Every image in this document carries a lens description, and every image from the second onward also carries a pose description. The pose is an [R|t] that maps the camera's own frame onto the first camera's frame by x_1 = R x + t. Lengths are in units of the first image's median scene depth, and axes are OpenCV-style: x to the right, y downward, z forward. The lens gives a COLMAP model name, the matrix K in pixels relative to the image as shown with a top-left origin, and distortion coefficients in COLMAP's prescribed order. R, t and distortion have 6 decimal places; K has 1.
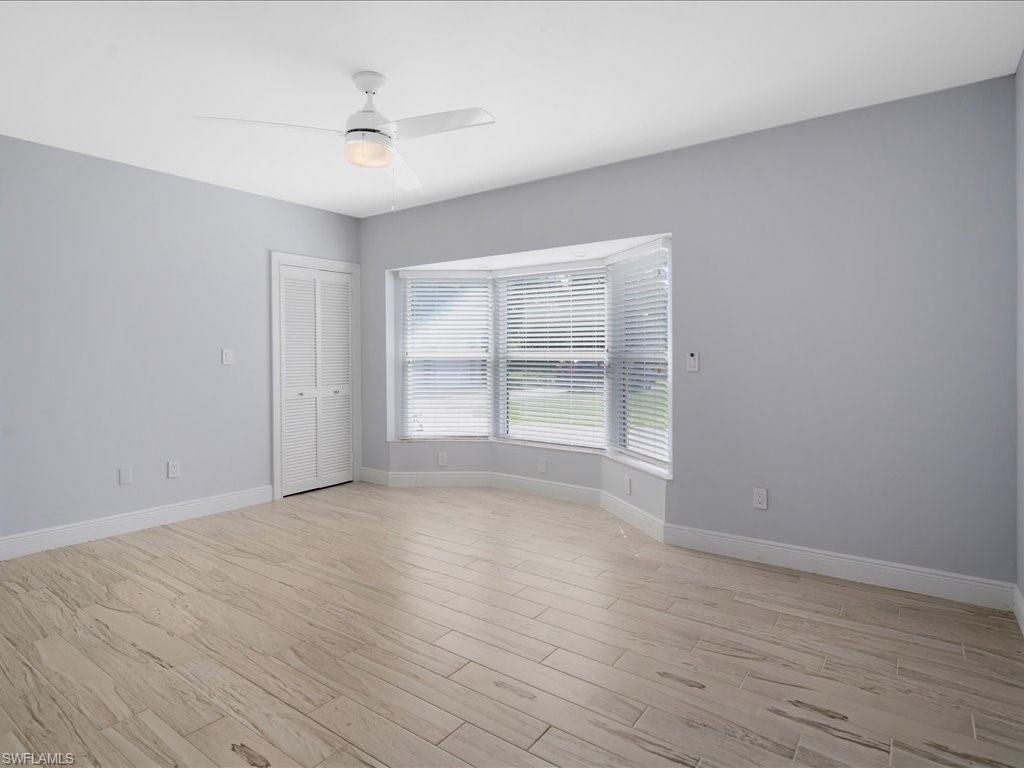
lens RADIAL K [[557.0, 0, 510.9], [0, 557.0, 348.8], [0, 0, 1]] dist [-0.000946, -0.001120]
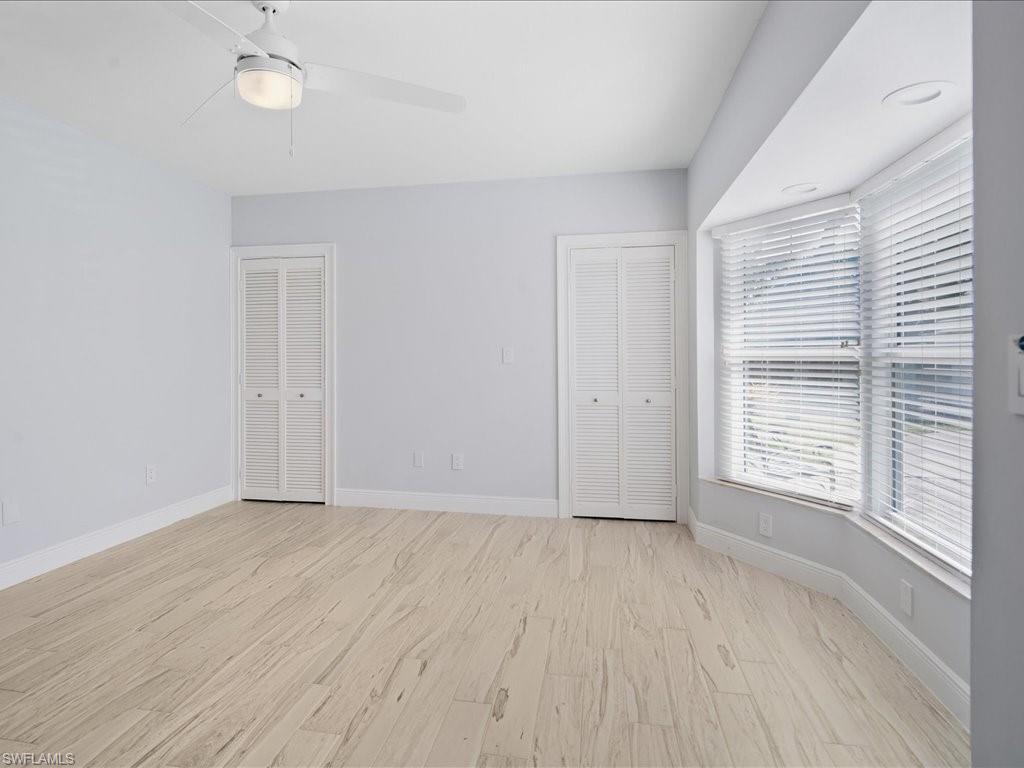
lens RADIAL K [[557.0, 0, 510.9], [0, 557.0, 348.8], [0, 0, 1]] dist [-0.000946, -0.001120]
pose [[0.437470, -0.012161, -0.899151, 0.337504], [0.010470, 0.999910, -0.008430, 0.010917], [0.899172, -0.005726, 0.437557, 0.547135]]
